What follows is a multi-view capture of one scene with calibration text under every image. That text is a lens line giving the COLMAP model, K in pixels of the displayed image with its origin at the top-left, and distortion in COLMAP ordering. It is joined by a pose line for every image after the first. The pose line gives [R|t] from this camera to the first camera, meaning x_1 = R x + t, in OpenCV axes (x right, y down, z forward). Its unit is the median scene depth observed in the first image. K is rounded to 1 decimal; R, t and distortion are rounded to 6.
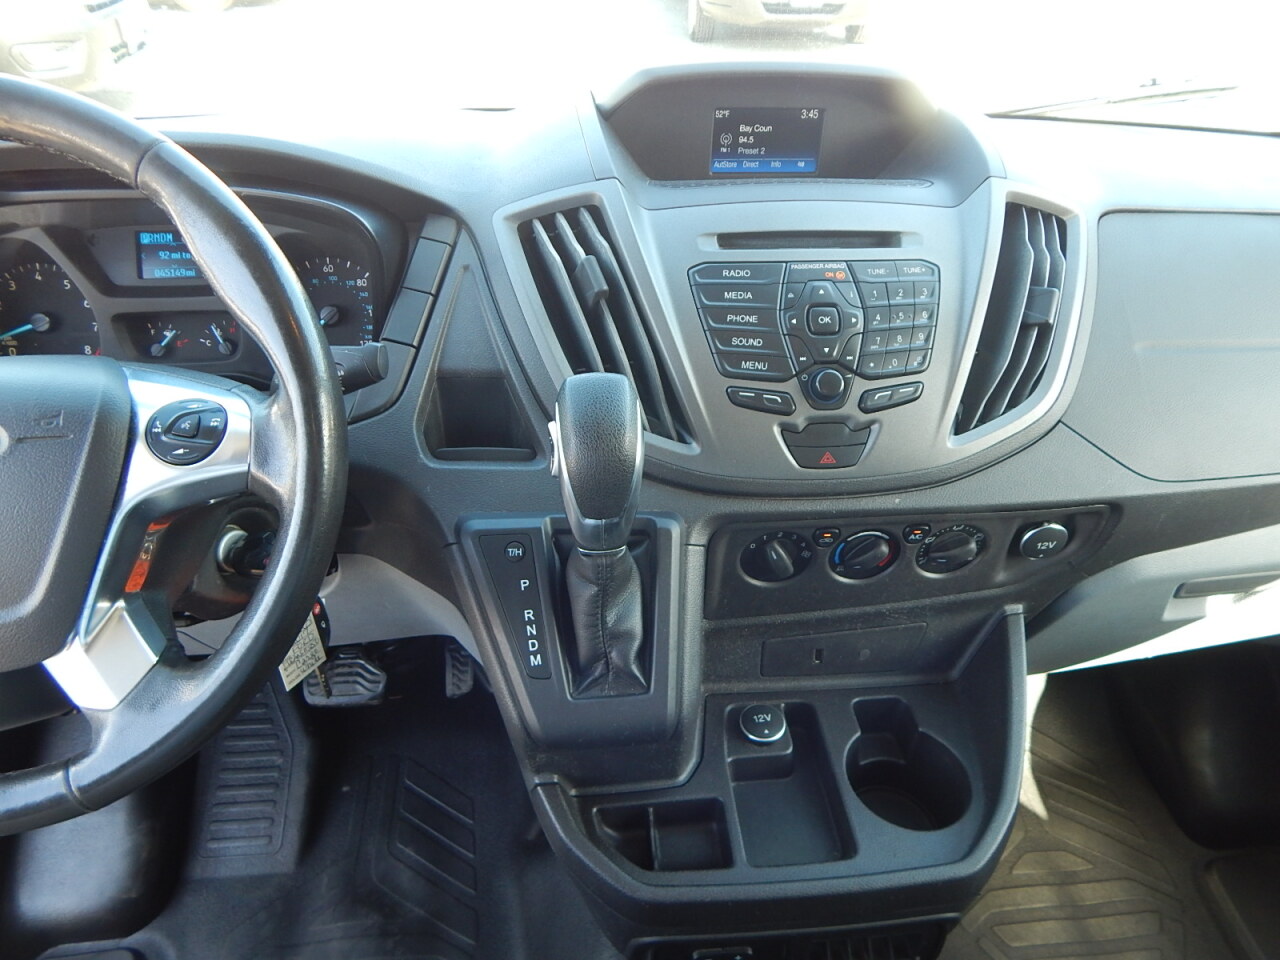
lens RADIAL K [[822.2, 0, 641.2], [0, 822.2, 480.6], [0, 0, 1]] dist [0.008461, -0.005543]
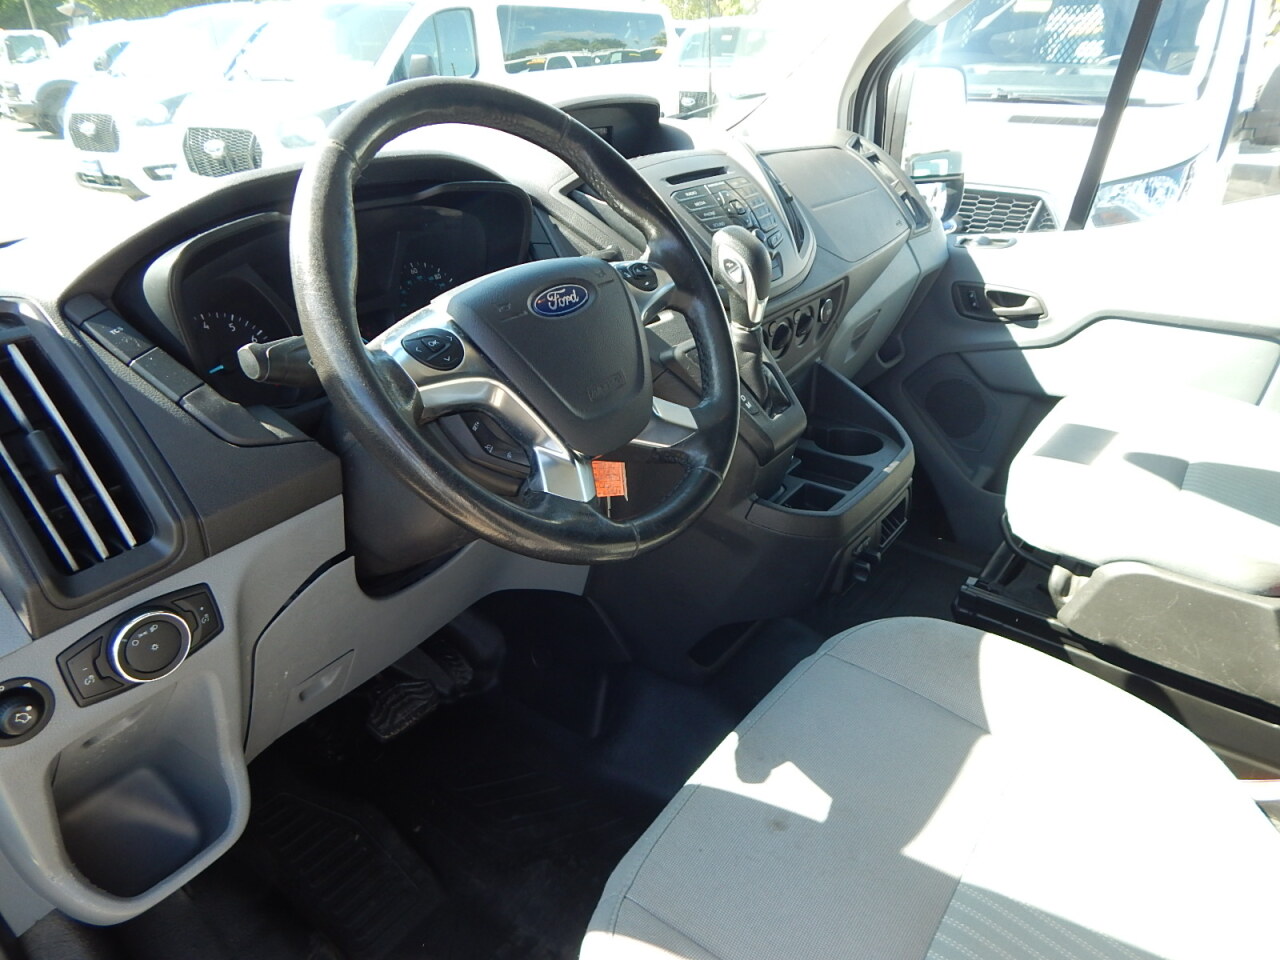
lens RADIAL K [[834.4, 0, 639.5], [0, 834.4, 474.8], [0, 0, 1]] dist [0.001411, 0.000228]
pose [[0.665368, -0.359942, 0.654008, -1.147498], [0.467606, 0.883872, 0.010722, 0.178494], [-0.581919, 0.298684, 0.756412, -0.094530]]
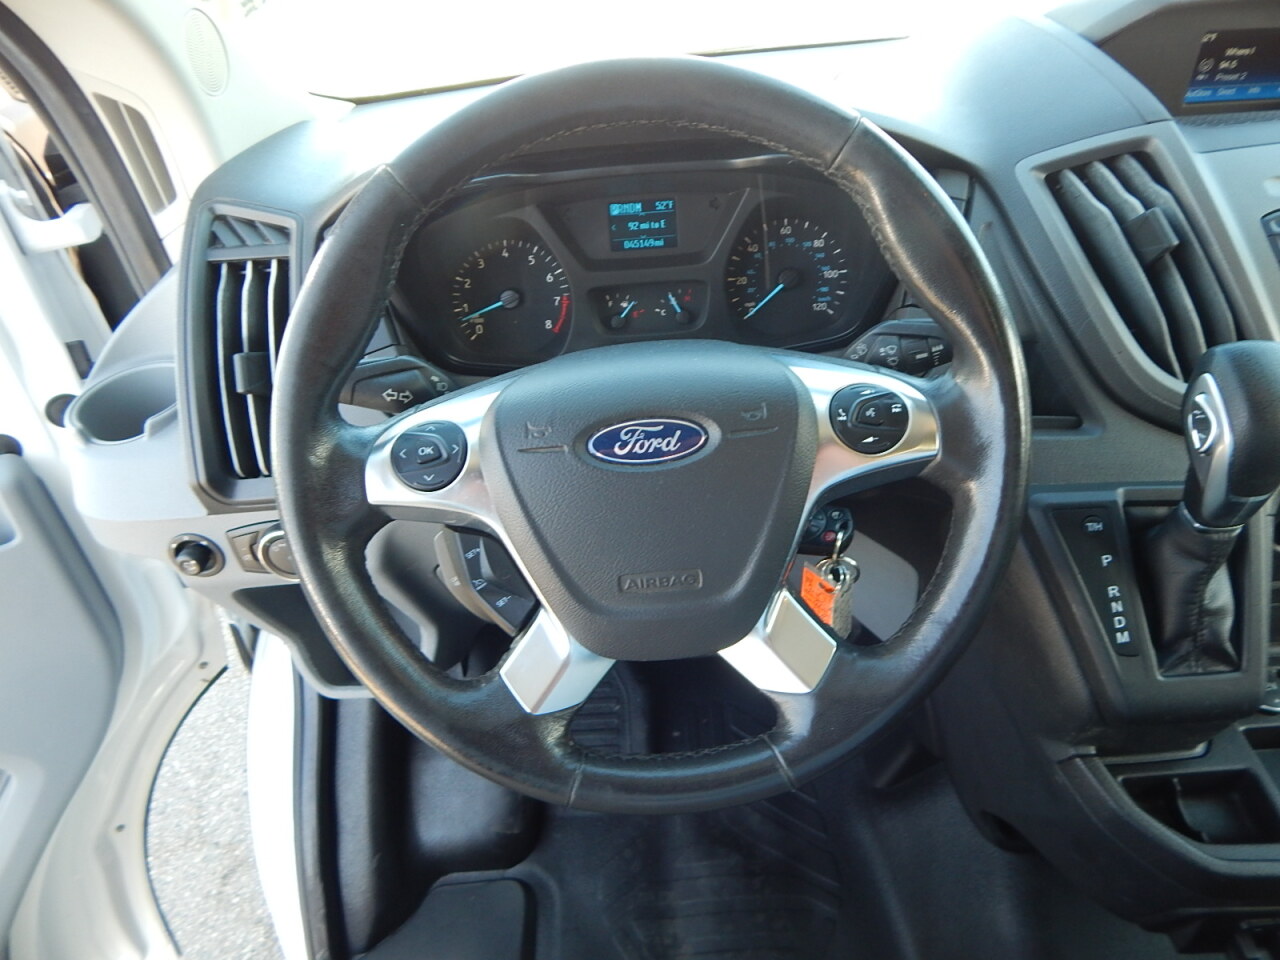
lens RADIAL K [[818.0, 0, 656.8], [0, 818.0, 479.1], [0, 0, 1]] dist [0.008614, -0.017313]
pose [[0.994681, -0.017653, -0.101482, -0.453743], [0.025677, 0.996599, 0.078306, -0.045573], [0.099755, -0.080495, 0.991751, 0.000898]]
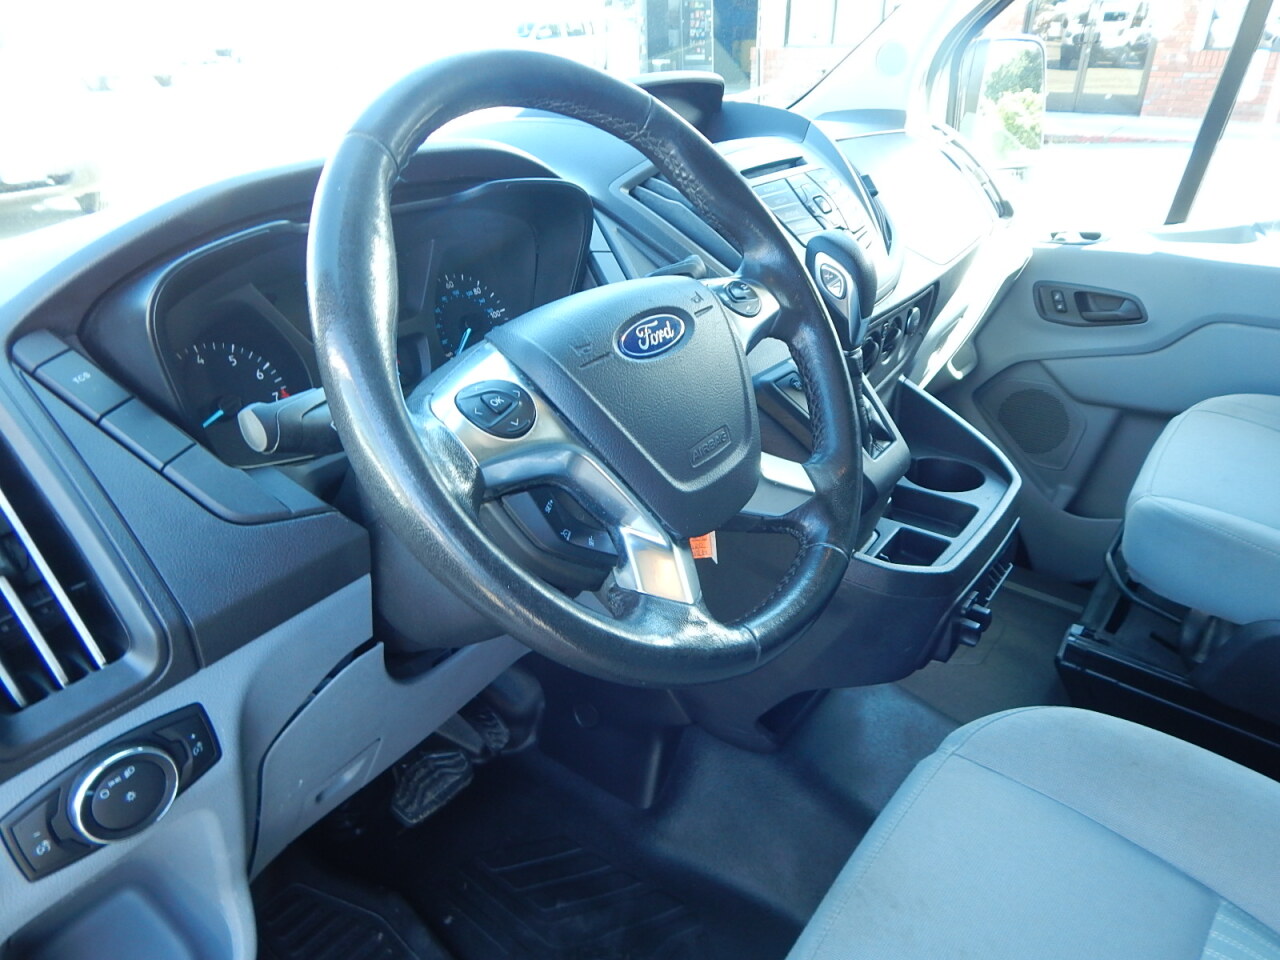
lens RADIAL K [[851.6, 0, 643.0], [0, 851.6, 475.1], [0, 0, 1]] dist [0.012946, -0.005666]
pose [[0.673652, -0.365433, 0.642379, -1.049853], [0.467645, 0.883830, 0.012377, 0.068033], [-0.572277, 0.292067, 0.766287, 0.078197]]
